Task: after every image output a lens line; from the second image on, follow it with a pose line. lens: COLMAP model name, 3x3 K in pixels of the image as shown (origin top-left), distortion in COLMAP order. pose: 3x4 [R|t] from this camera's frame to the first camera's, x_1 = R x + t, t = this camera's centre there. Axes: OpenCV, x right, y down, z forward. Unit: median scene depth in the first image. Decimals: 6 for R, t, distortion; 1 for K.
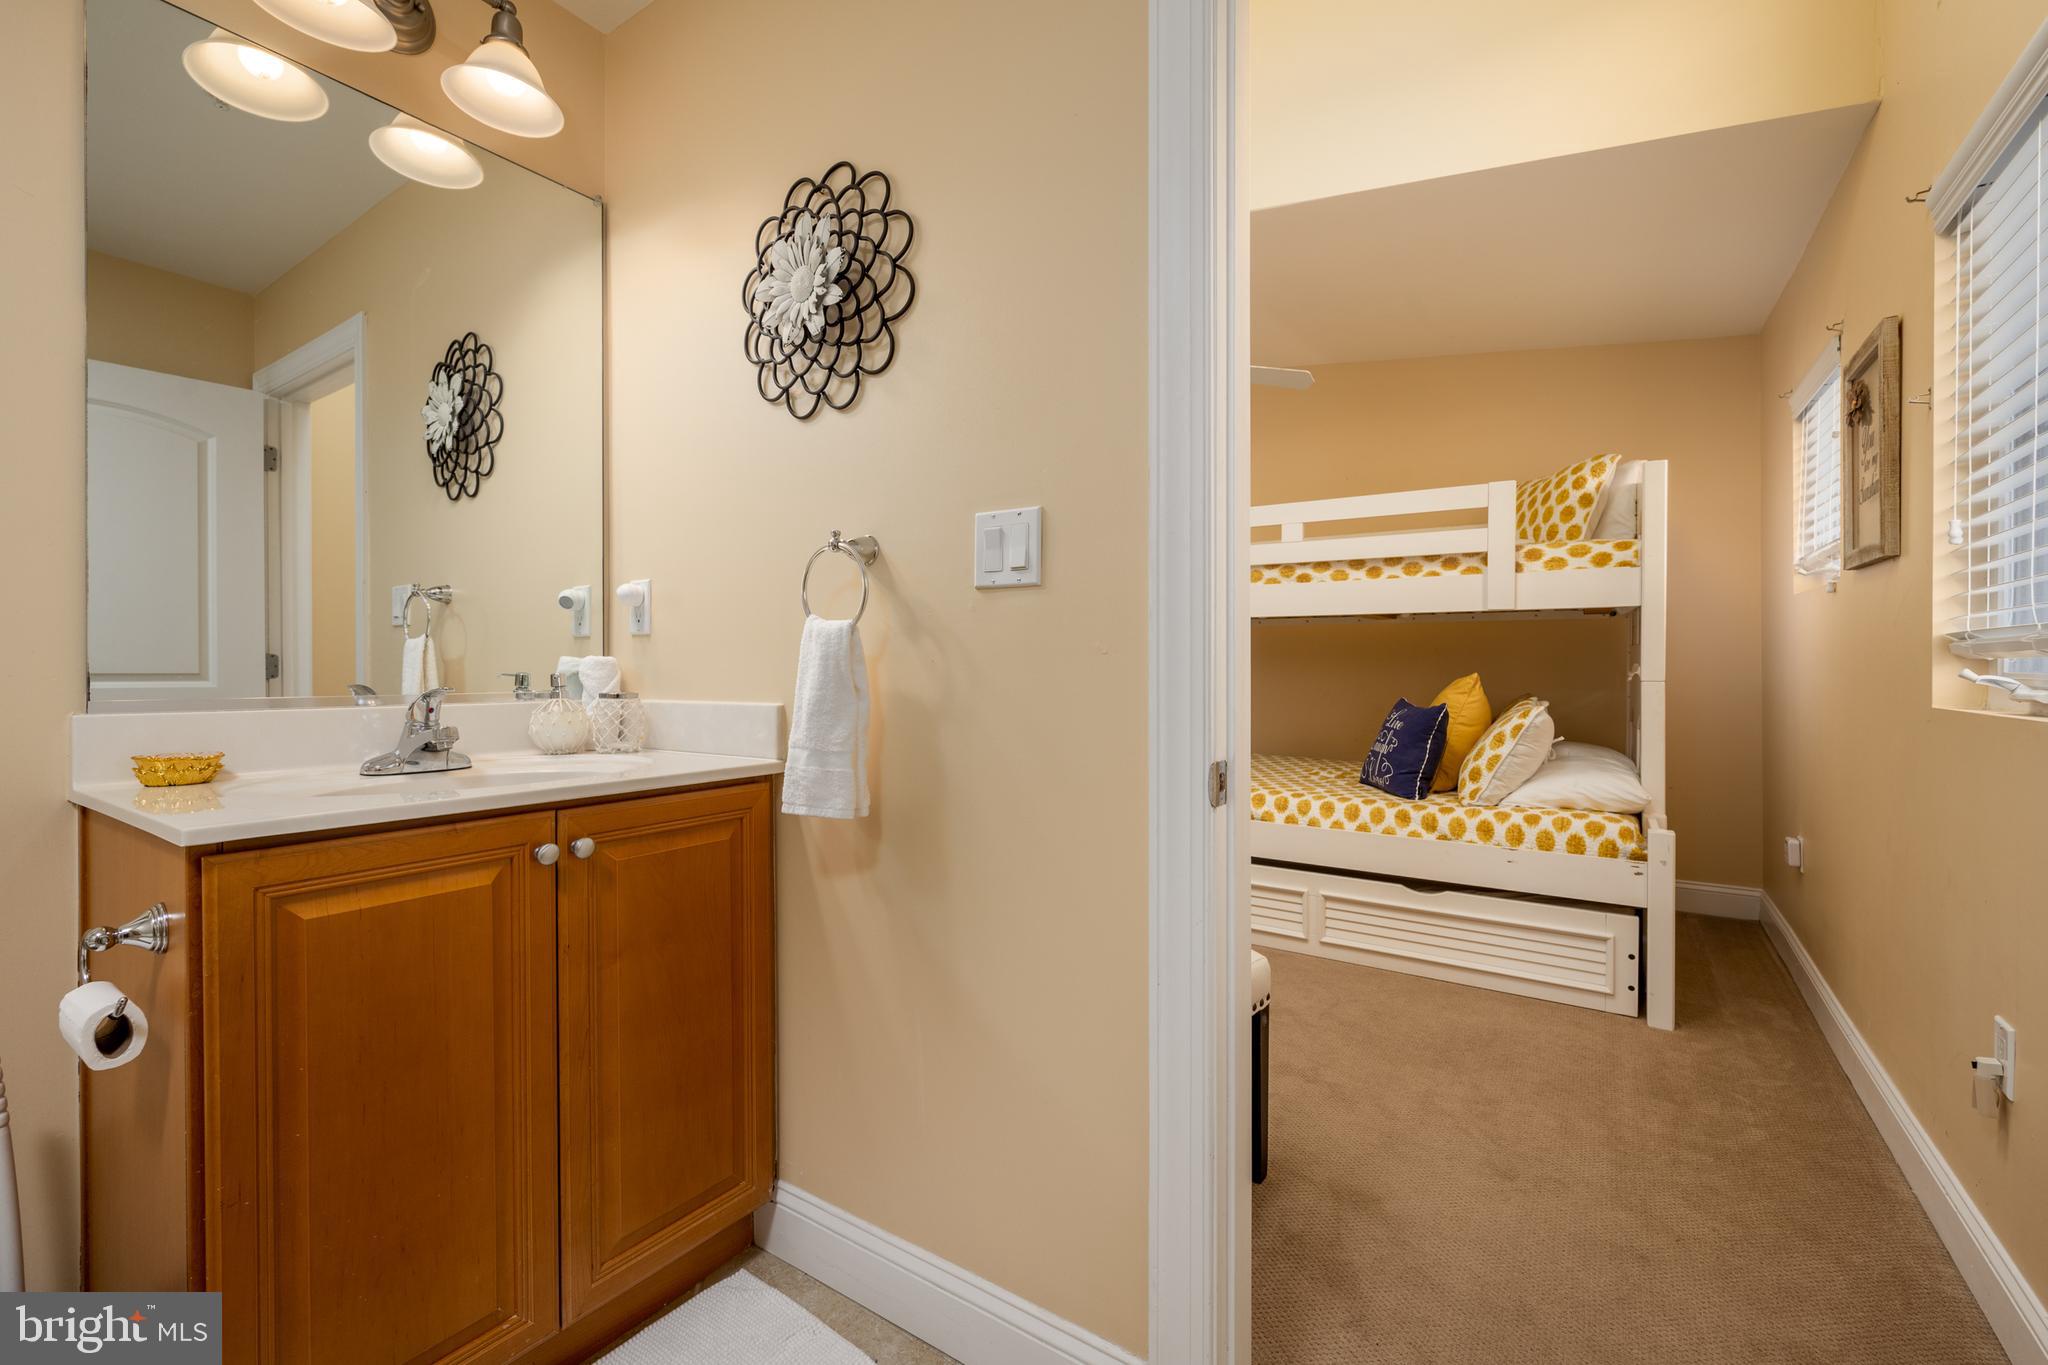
lens RADIAL K [[867.8, 0, 1012.0], [0, 867.8, 683.7], [0, 0, 1]] dist [-0.003851, 0.000187]
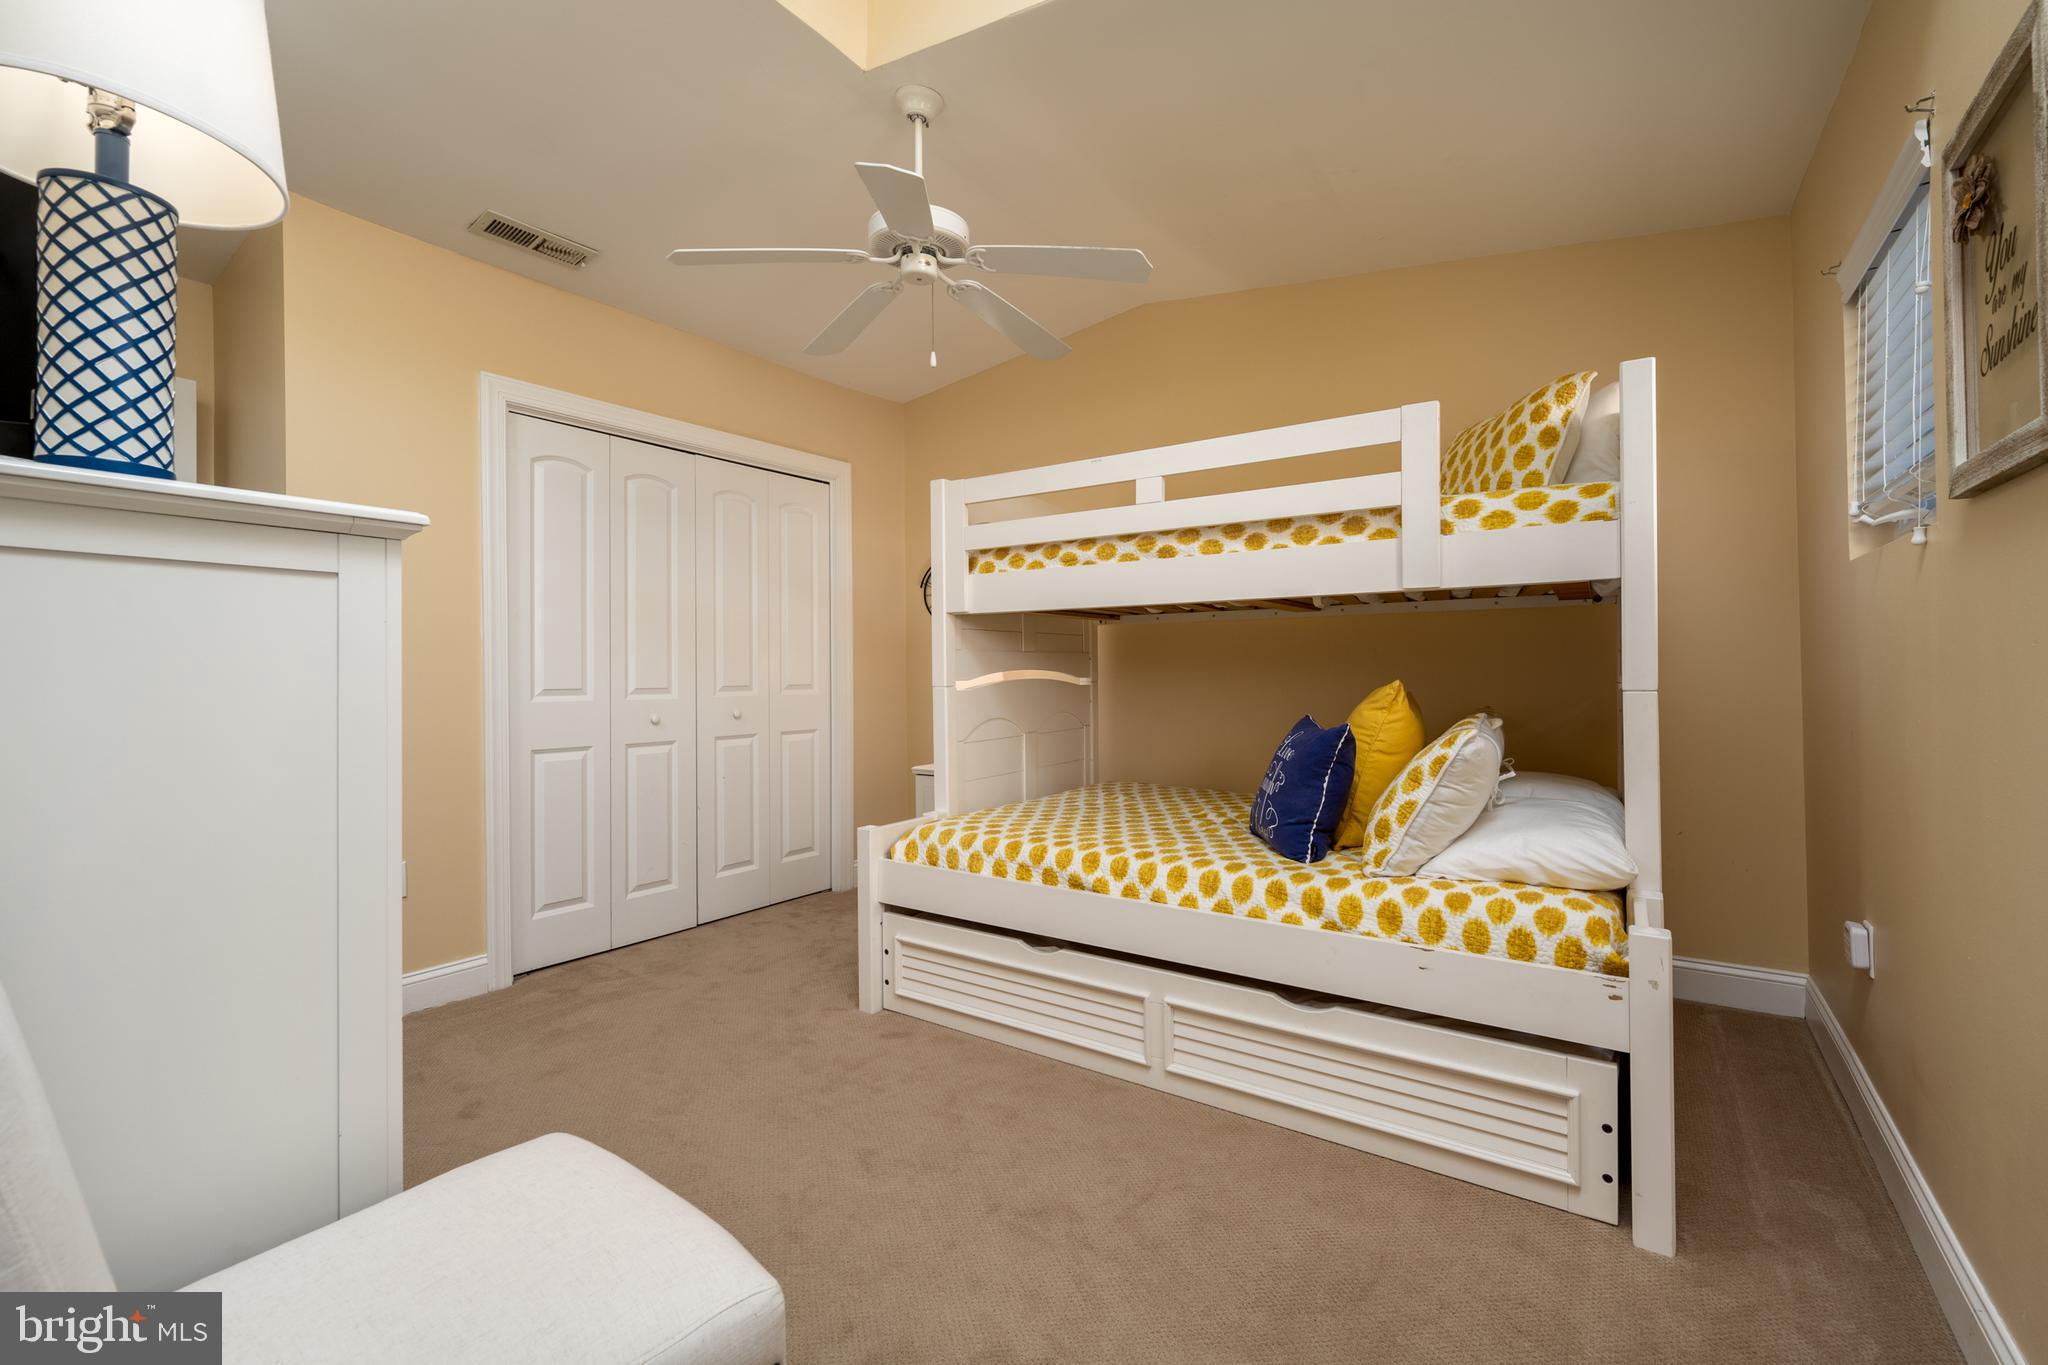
lens RADIAL K [[867.8, 0, 1024.1], [0, 867.8, 682.4], [0, 0, 1]] dist [-0.003851, 0.000187]
pose [[0.999889, -0.009353, -0.011572, 0.259448], [0.009220, 0.999892, -0.011471, -0.005460], [0.011678, 0.011363, 0.999867, 0.310849]]
